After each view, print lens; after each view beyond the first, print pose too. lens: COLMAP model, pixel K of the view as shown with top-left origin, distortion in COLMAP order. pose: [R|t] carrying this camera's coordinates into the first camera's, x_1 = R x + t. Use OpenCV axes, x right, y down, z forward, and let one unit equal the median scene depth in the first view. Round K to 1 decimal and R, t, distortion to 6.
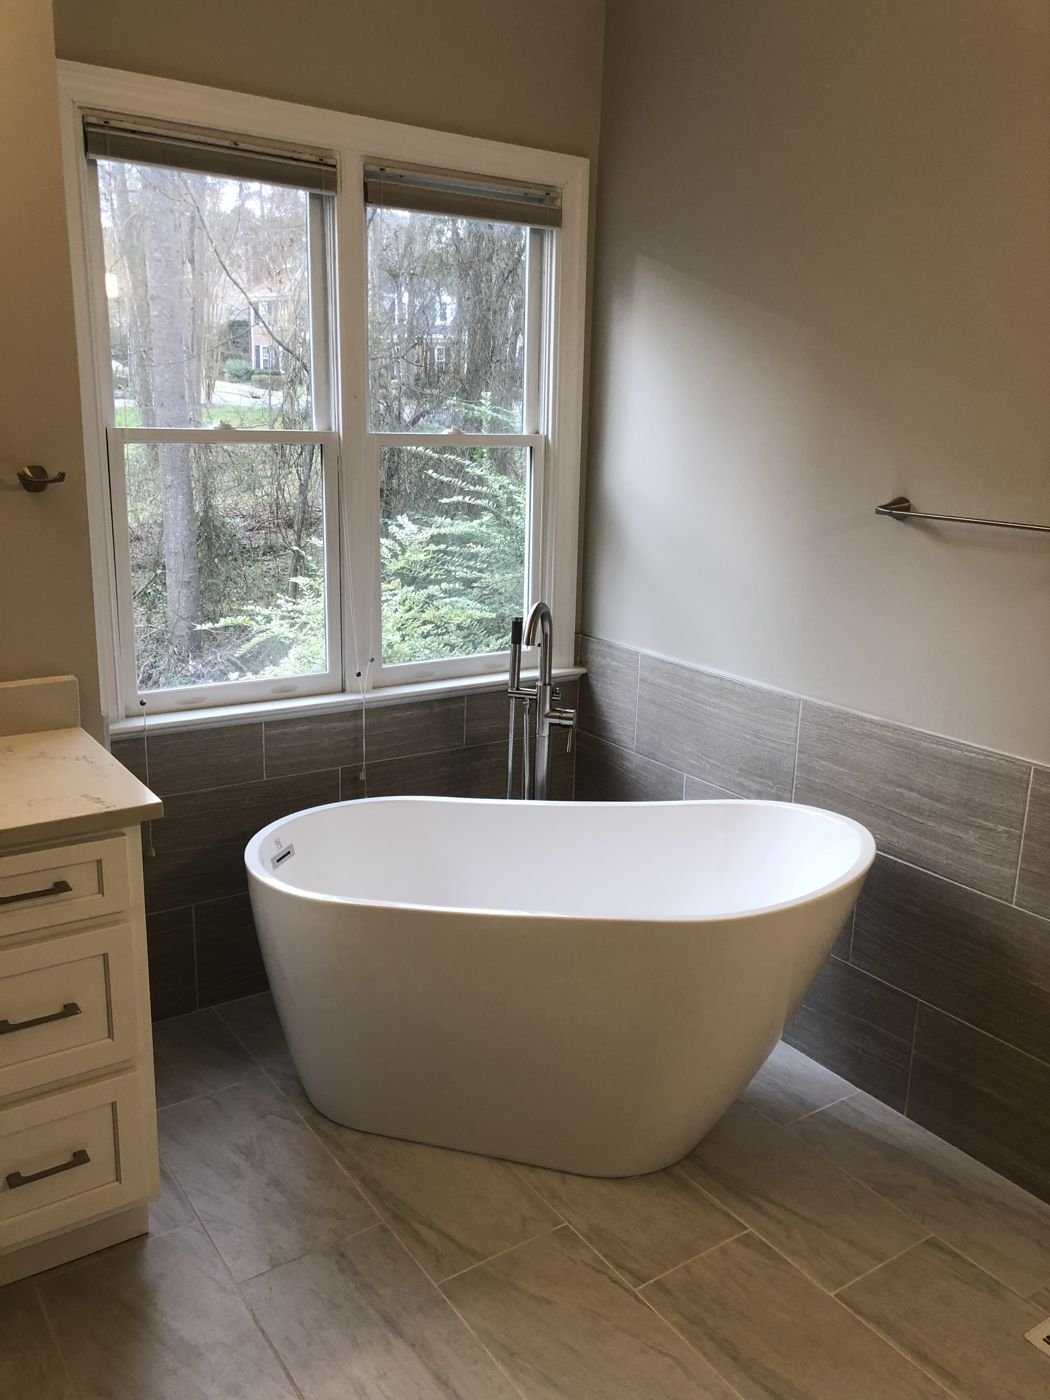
lens RADIAL K [[1139.3, 0, 521.5], [0, 1139.3, 705.6], [0, 0, 1]] dist [0.070016, -0.005992]
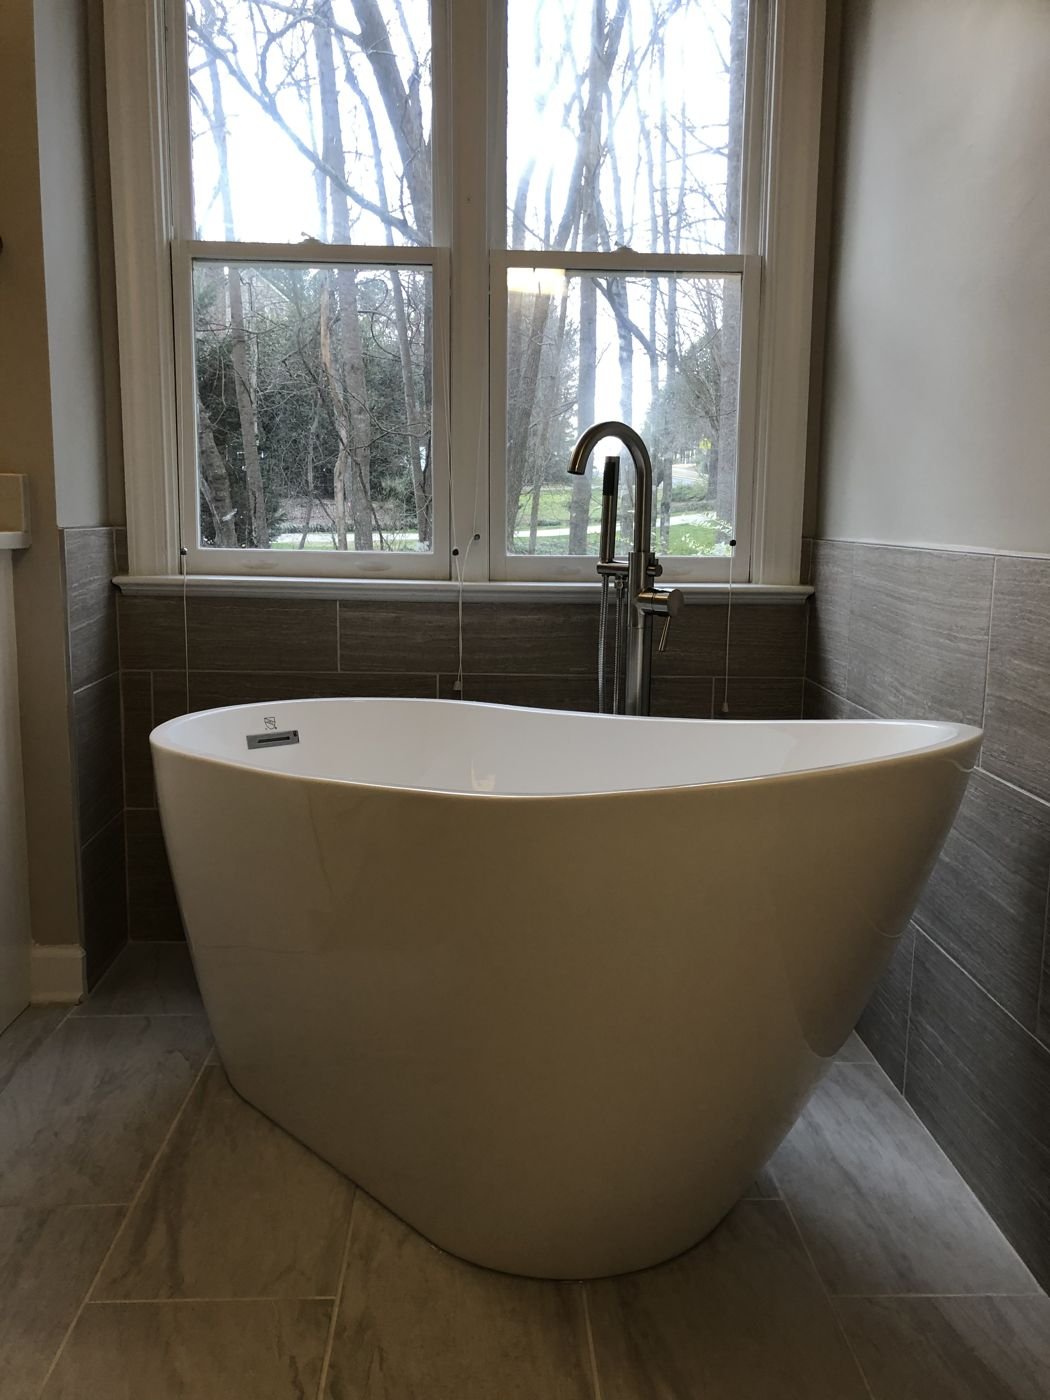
lens RADIAL K [[1139.3, 0, 526.9], [0, 1139.3, 692.1], [0, 0, 1]] dist [0.070016, -0.005992]
pose [[0.844425, 0.064714, -0.531751, 0.362533], [-0.126908, 0.988584, -0.081221, 0.140293], [0.520424, 0.136068, 0.842997, 0.408938]]
